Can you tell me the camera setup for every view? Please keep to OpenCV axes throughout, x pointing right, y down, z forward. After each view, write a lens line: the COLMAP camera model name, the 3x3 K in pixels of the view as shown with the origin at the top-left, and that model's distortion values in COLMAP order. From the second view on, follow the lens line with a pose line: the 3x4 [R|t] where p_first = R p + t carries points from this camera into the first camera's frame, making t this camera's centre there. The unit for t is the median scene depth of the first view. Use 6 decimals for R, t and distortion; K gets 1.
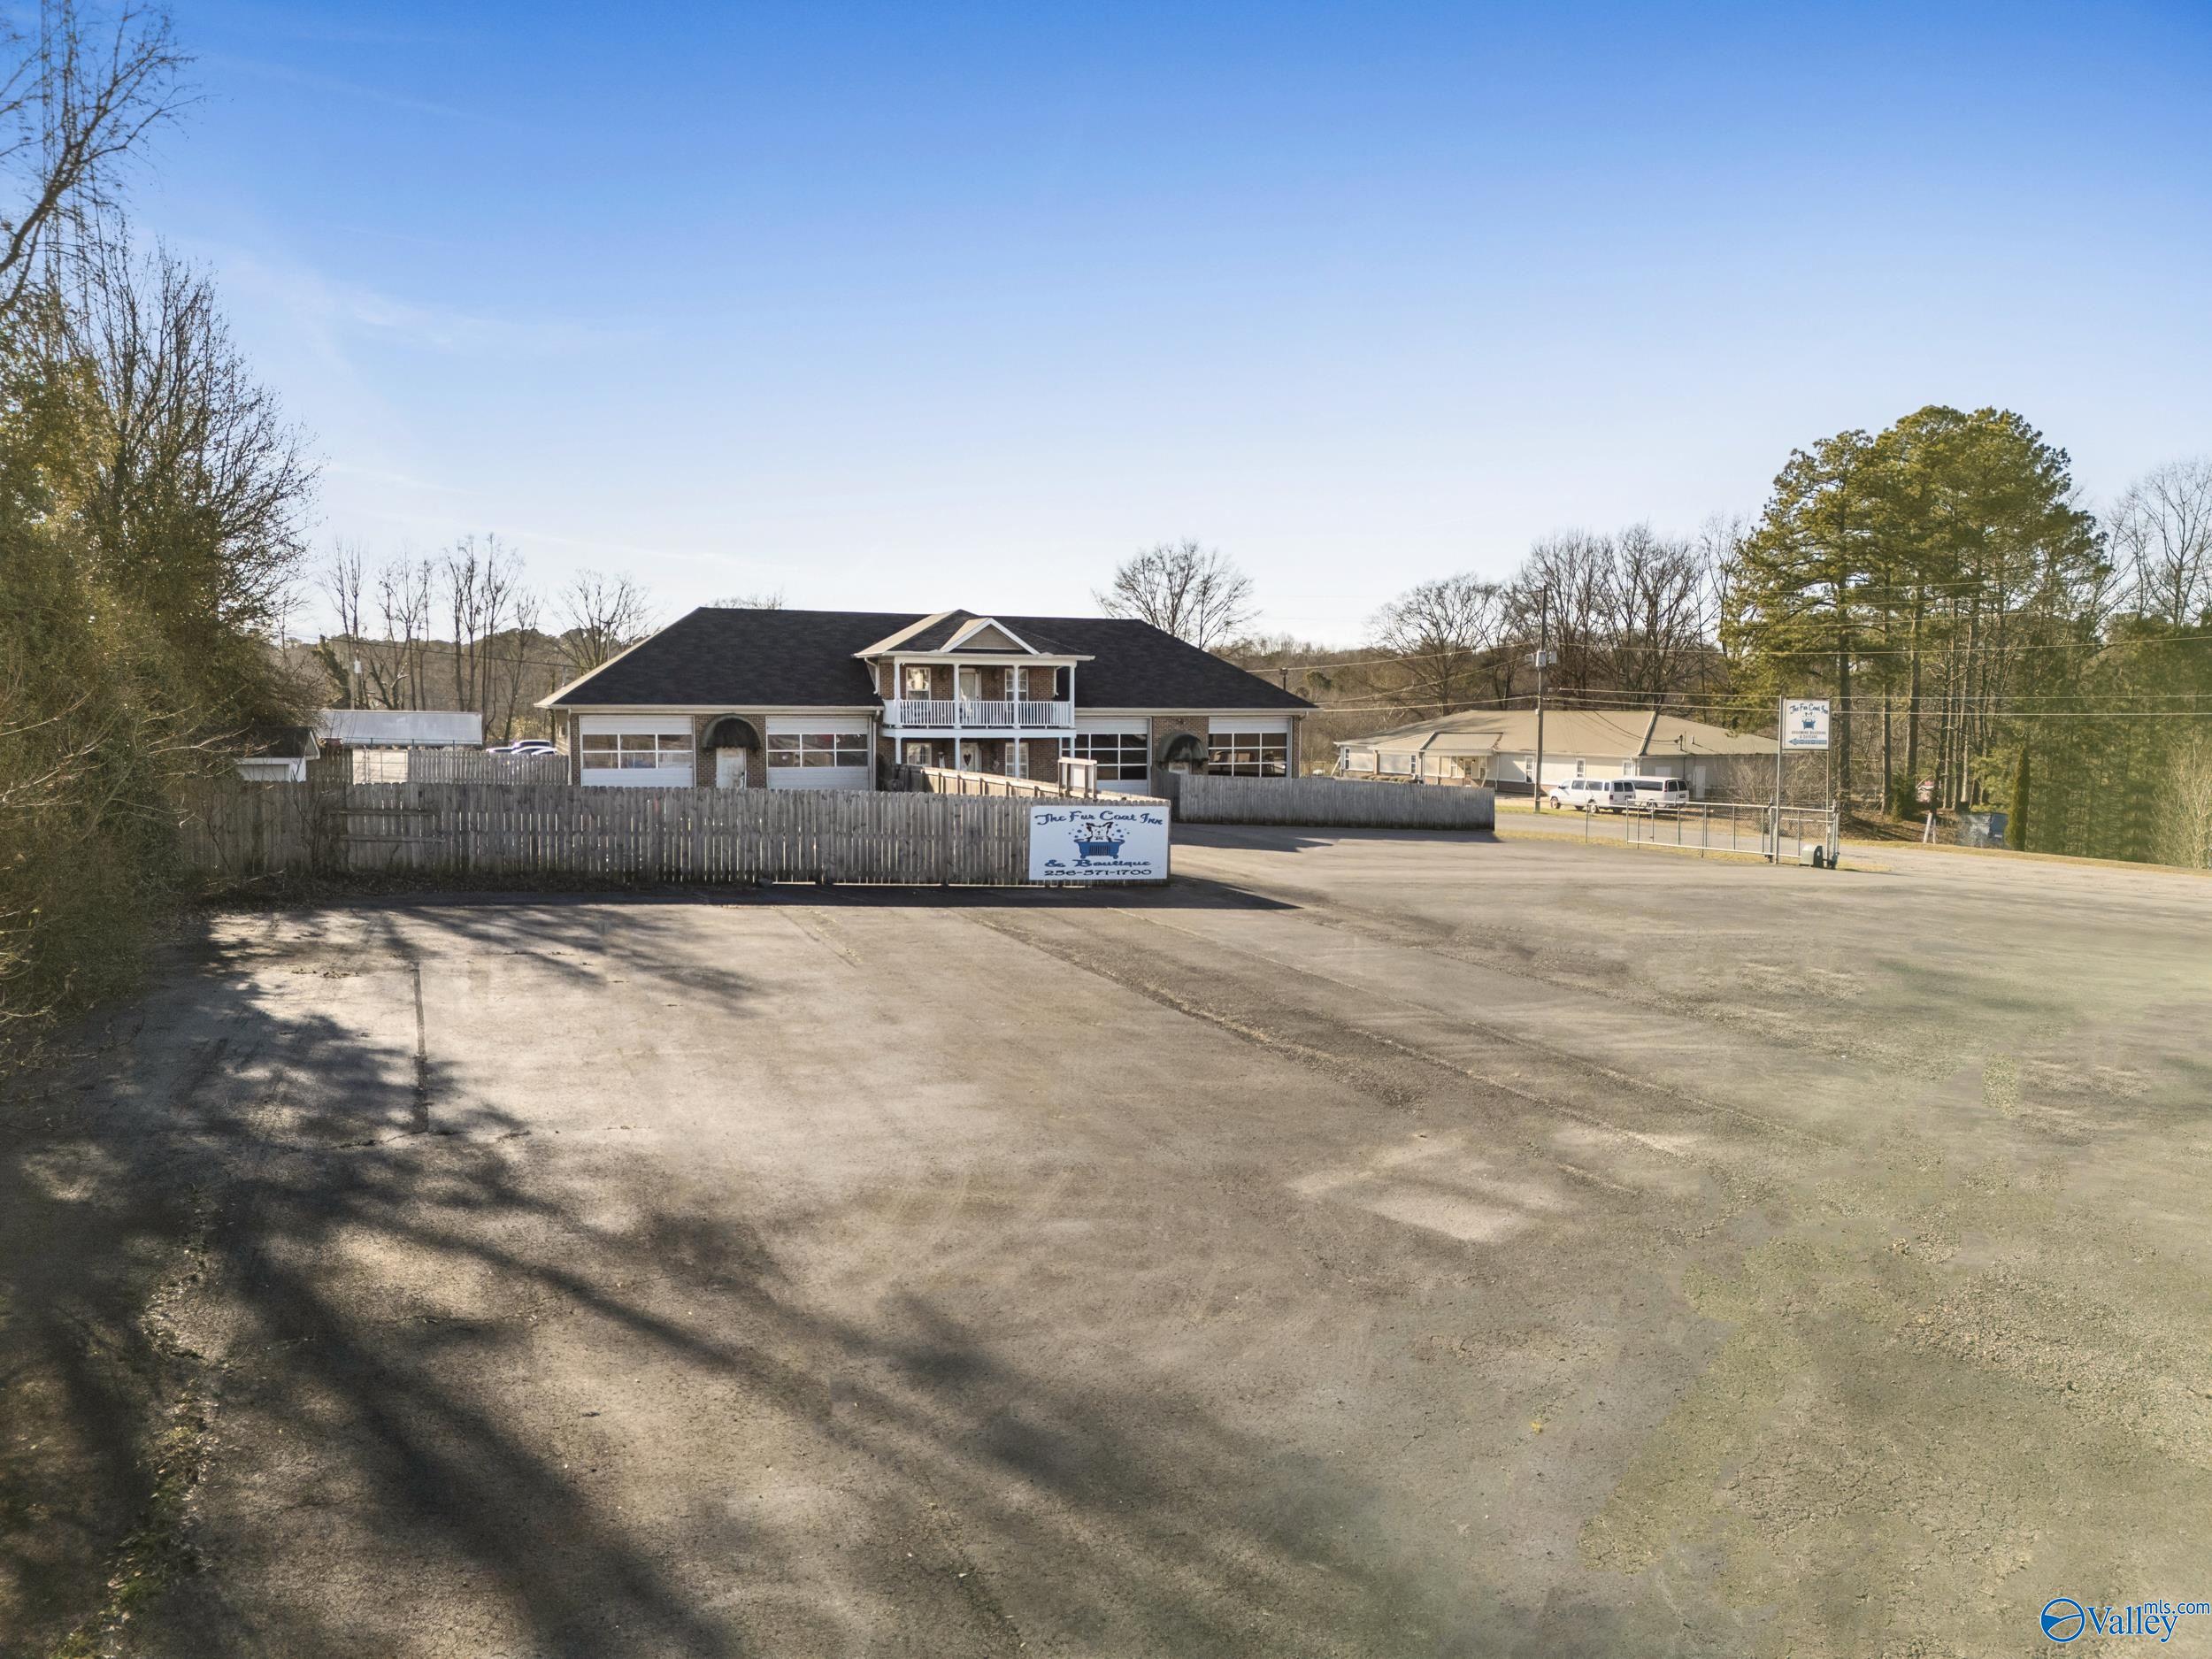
lens RADIAL K [[1612.6, 0, 1126.7], [0, 1612.6, 825.8], [0, 0, 1]] dist [0.081492, -0.068350]
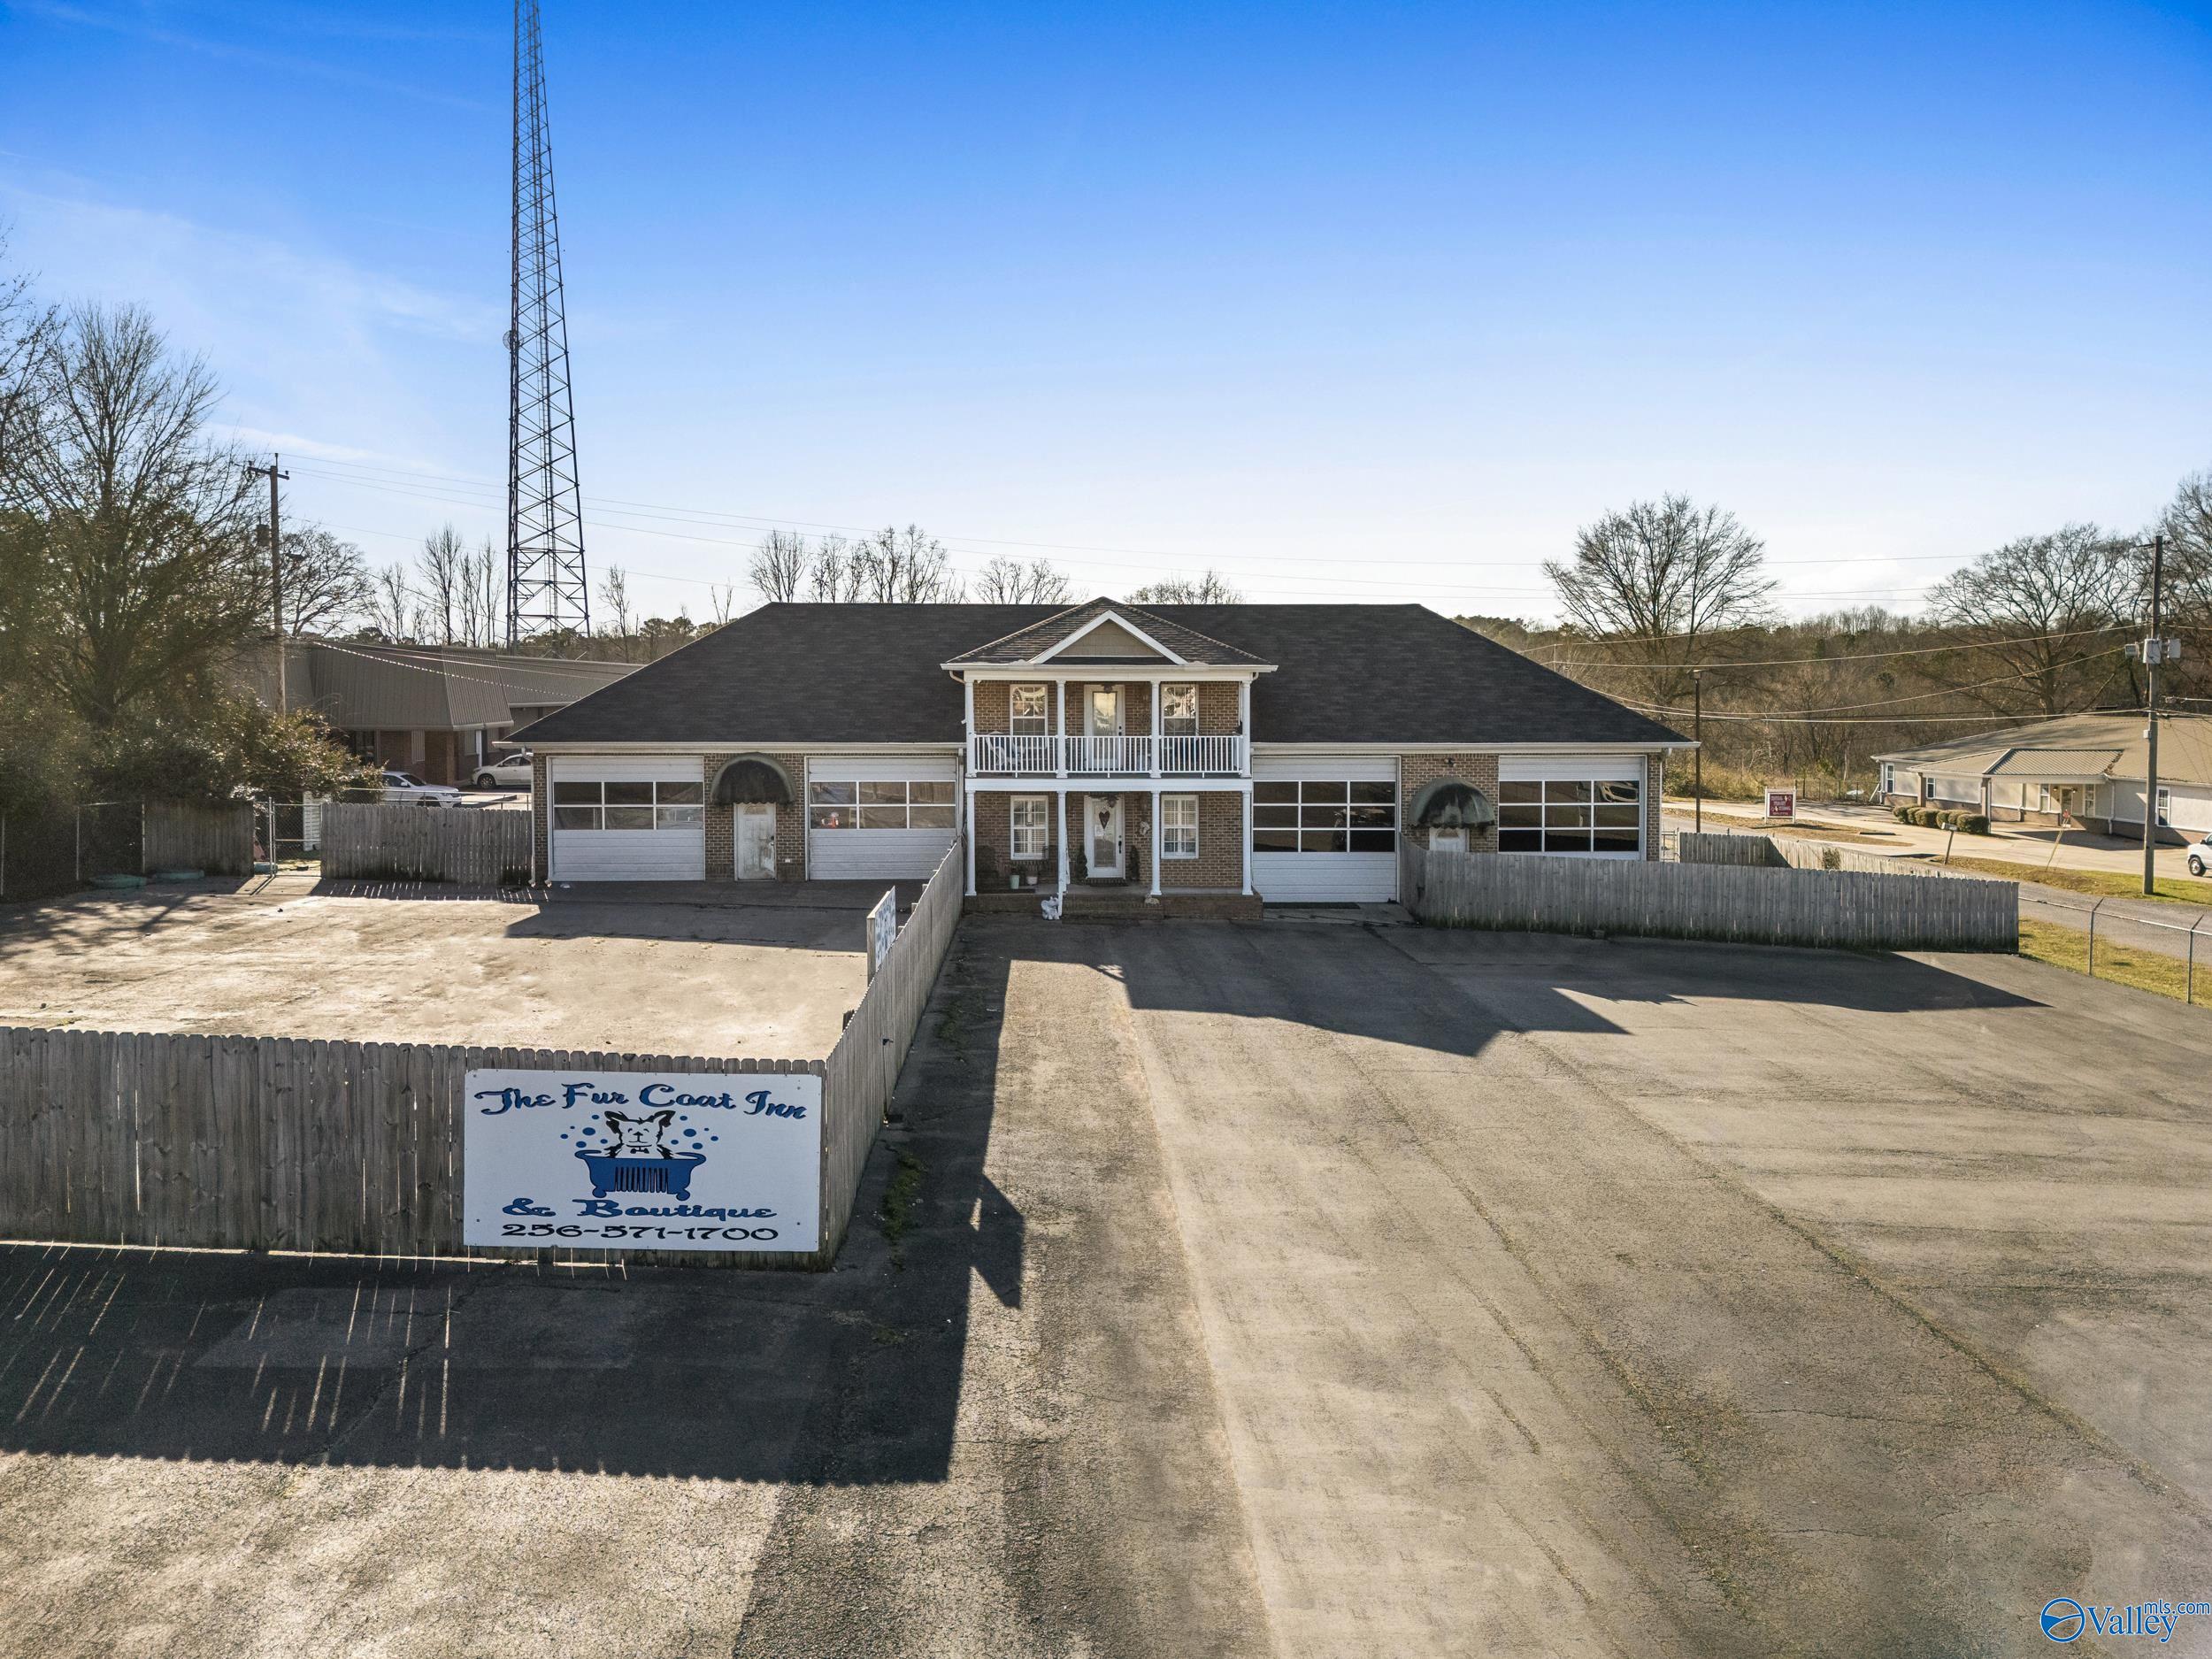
lens RADIAL K [[1612.6, 0, 1152.6], [0, 1612.6, 754.7], [0, 0, 1]] dist [0.081492, -0.068350]
pose [[0.942749, 0.011457, -0.333305, 0.141106], [-0.022331, 0.999335, -0.028814, -0.048582], [0.332754, 0.034608, 0.942378, 0.369559]]
